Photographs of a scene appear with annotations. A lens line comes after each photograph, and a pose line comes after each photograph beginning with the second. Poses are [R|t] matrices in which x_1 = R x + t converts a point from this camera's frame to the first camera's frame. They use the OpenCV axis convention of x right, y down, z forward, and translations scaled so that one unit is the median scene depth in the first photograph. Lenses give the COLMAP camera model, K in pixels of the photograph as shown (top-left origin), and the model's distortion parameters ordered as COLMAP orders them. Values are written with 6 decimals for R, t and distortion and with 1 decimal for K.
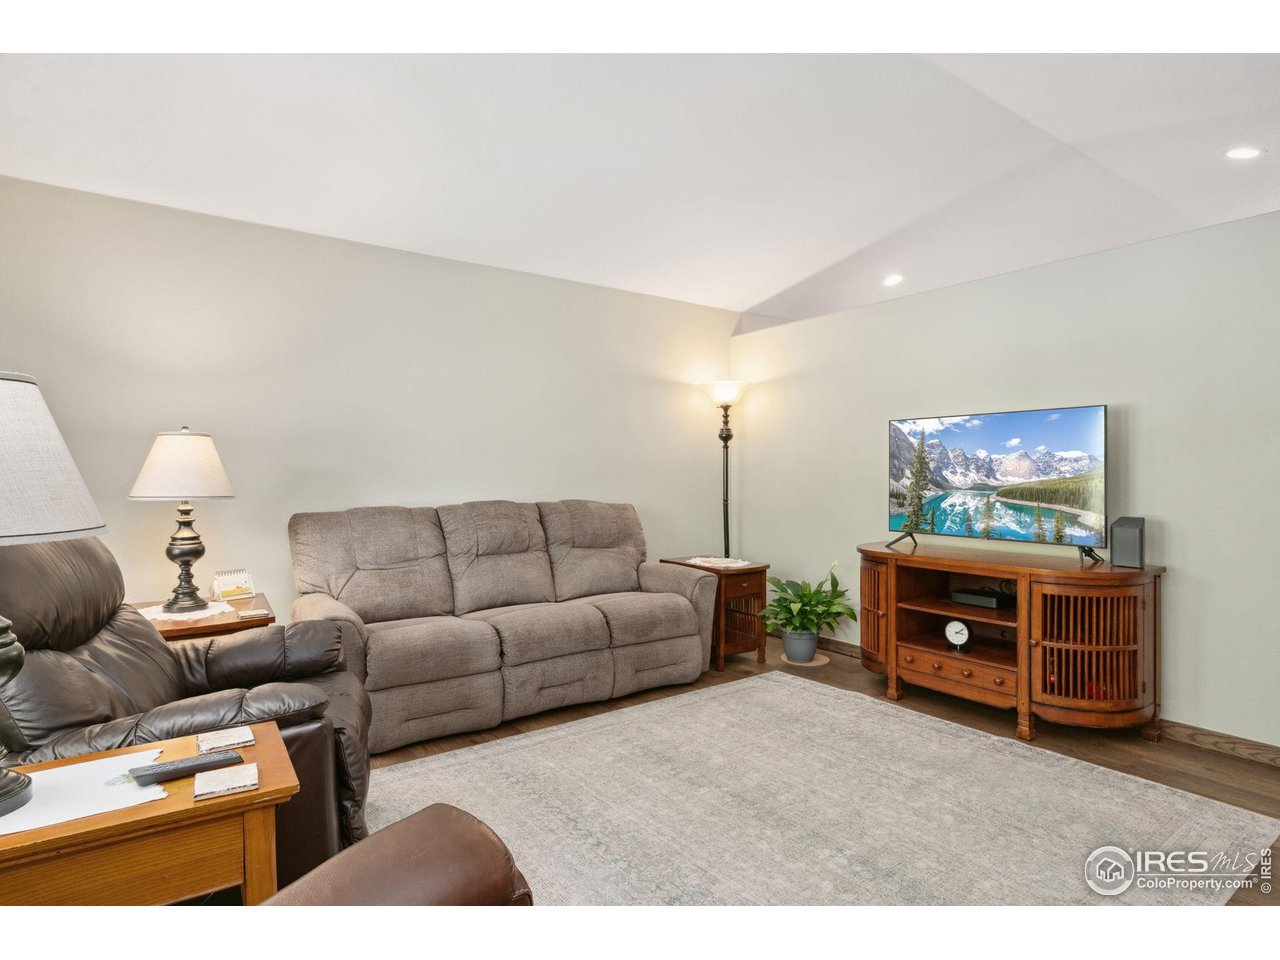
lens RADIAL K [[680.7, 0, 644.5], [0, 680.7, 477.1], [0, 0, 1]] dist [0.002926, 0.000252]
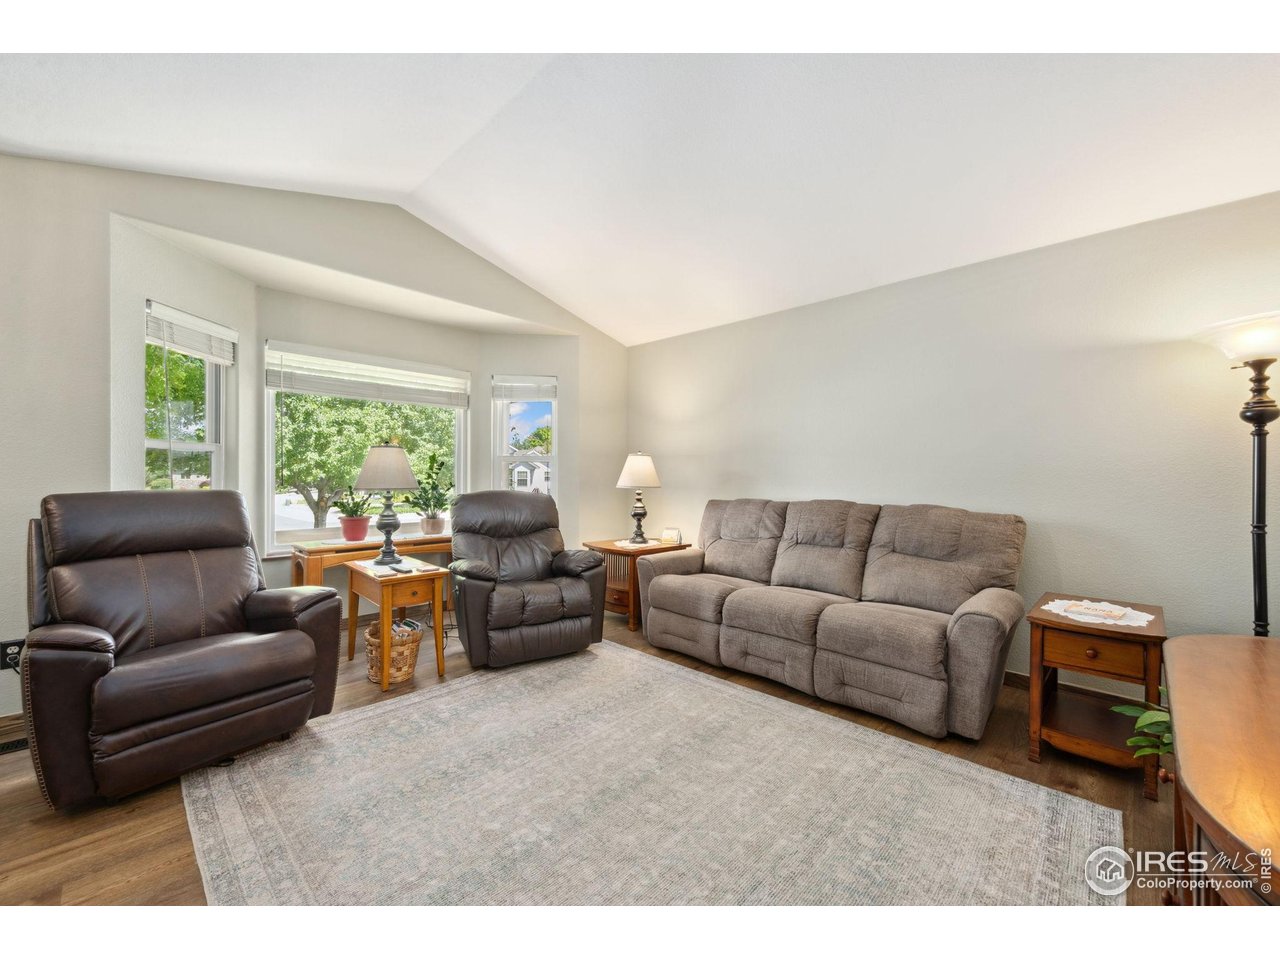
lens RADIAL K [[514.3, 0, 651.1], [0, 514.3, 479.7], [0, 0, 1]] dist [0.003961, -0.000082]
pose [[0.189201, 0.011492, -0.981871, 0.686423], [-0.013486, 0.999868, 0.009104, -0.003638], [0.981846, 0.011519, 0.189331, 0.634443]]
